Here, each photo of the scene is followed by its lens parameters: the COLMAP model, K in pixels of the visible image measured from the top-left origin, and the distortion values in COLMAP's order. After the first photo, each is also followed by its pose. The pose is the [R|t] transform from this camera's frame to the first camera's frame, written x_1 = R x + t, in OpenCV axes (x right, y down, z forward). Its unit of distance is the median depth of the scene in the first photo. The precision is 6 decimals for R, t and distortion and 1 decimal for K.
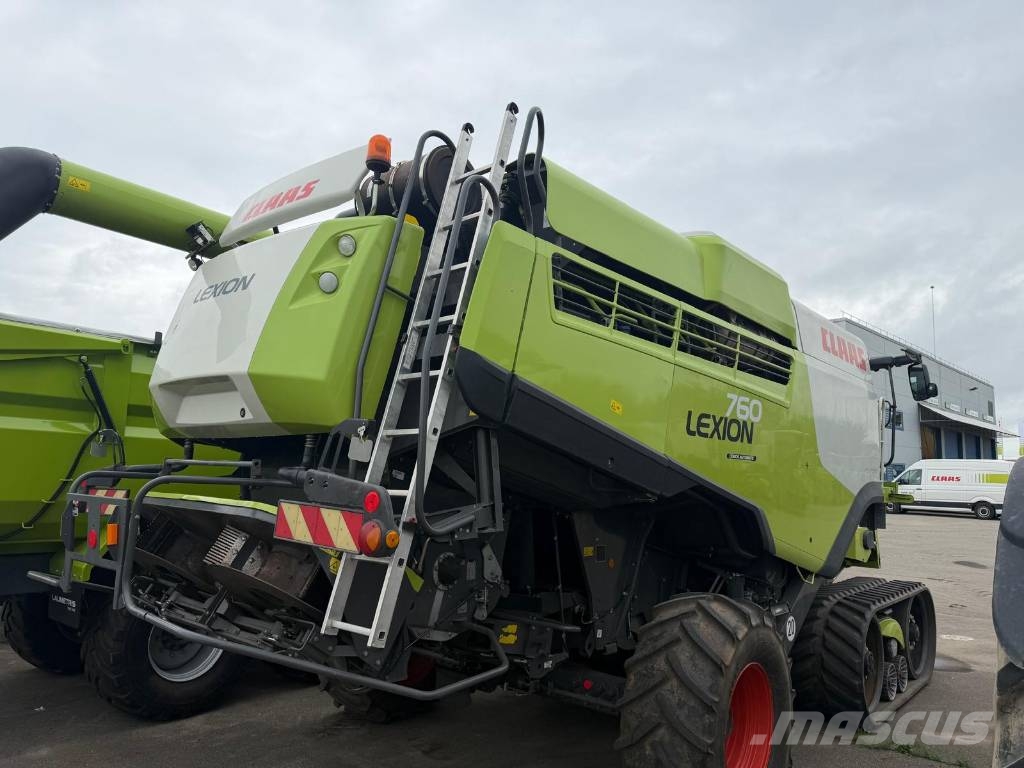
lens RADIAL K [[715.8, 0, 512.0], [0, 715.8, 384.0], [0, 0, 1]] dist [0.042288, -0.001386]
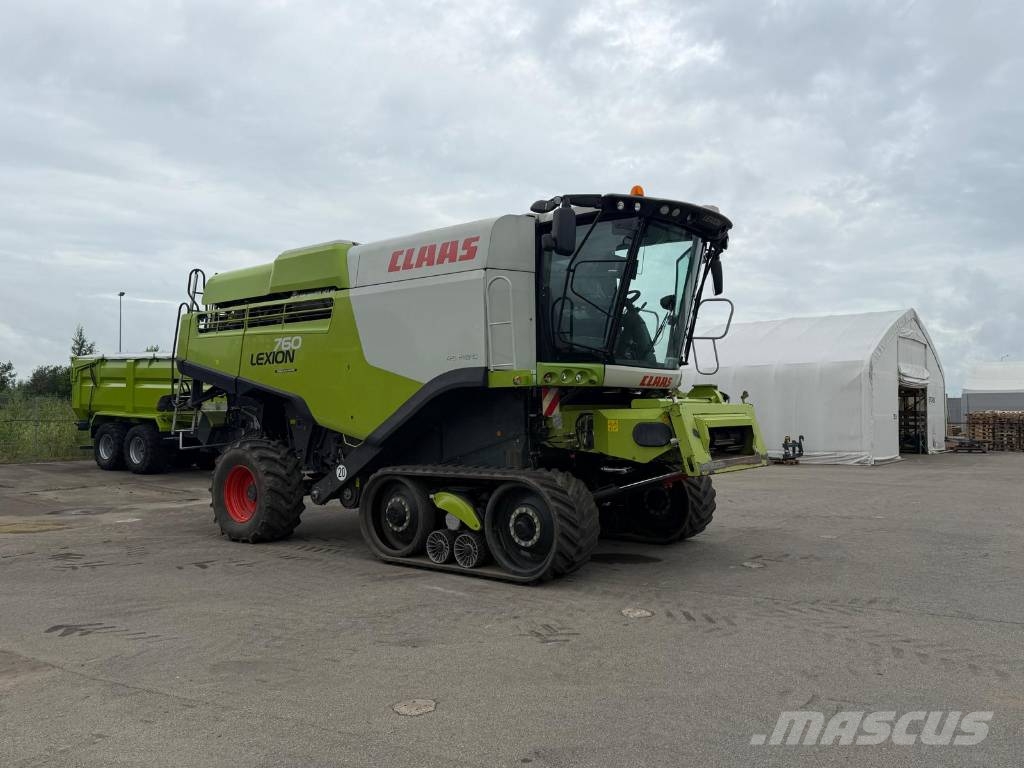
lens RADIAL K [[756.7, 0, 512.0], [0, 756.7, 384.0], [0, 0, 1]] dist [0.045776, -0.001846]
pose [[0.067904, -0.076048, -0.994789, 3.153839], [0.143048, 0.987531, -0.065729, 0.476302], [0.987384, -0.137839, 0.077936, 1.939287]]
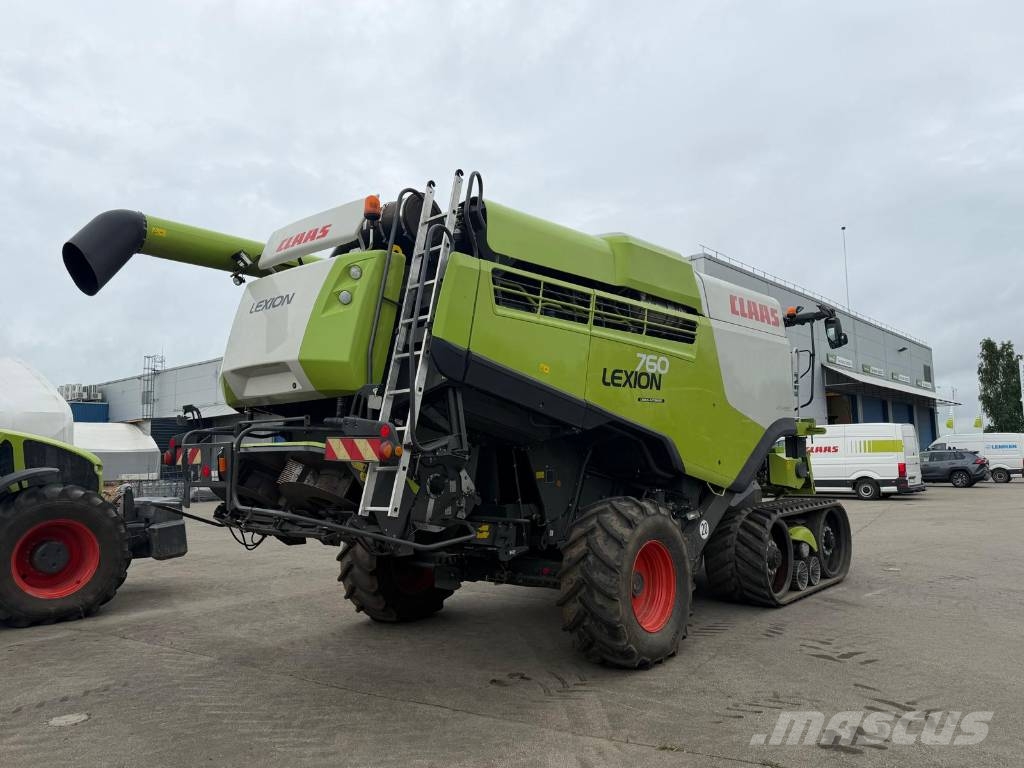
lens RADIAL K [[756.7, 0, 512.0], [0, 756.7, 384.0], [0, 0, 1]] dist [0.045776, -0.001846]
pose [[0.998345, -0.057486, 0.001476, 0.079047], [0.057374, 0.997479, 0.041755, -0.004239], [-0.003872, -0.041601, 0.999127, -0.572077]]
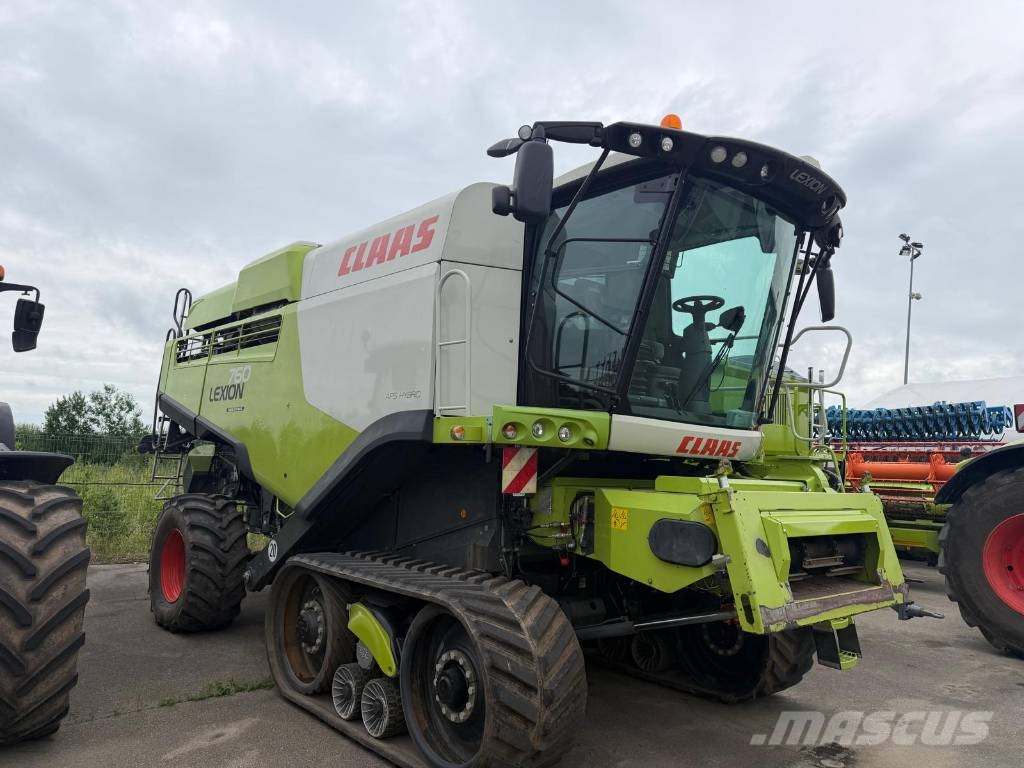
lens RADIAL K [[709.3, 0, 512.0], [0, 709.3, 384.0], [0, 0, 1]] dist [0.034493, -0.002858]
pose [[-0.106924, -0.154676, -0.982162, 2.286686], [0.081442, 0.983143, -0.163696, 0.452909], [0.990926, -0.097492, -0.092524, 2.306711]]
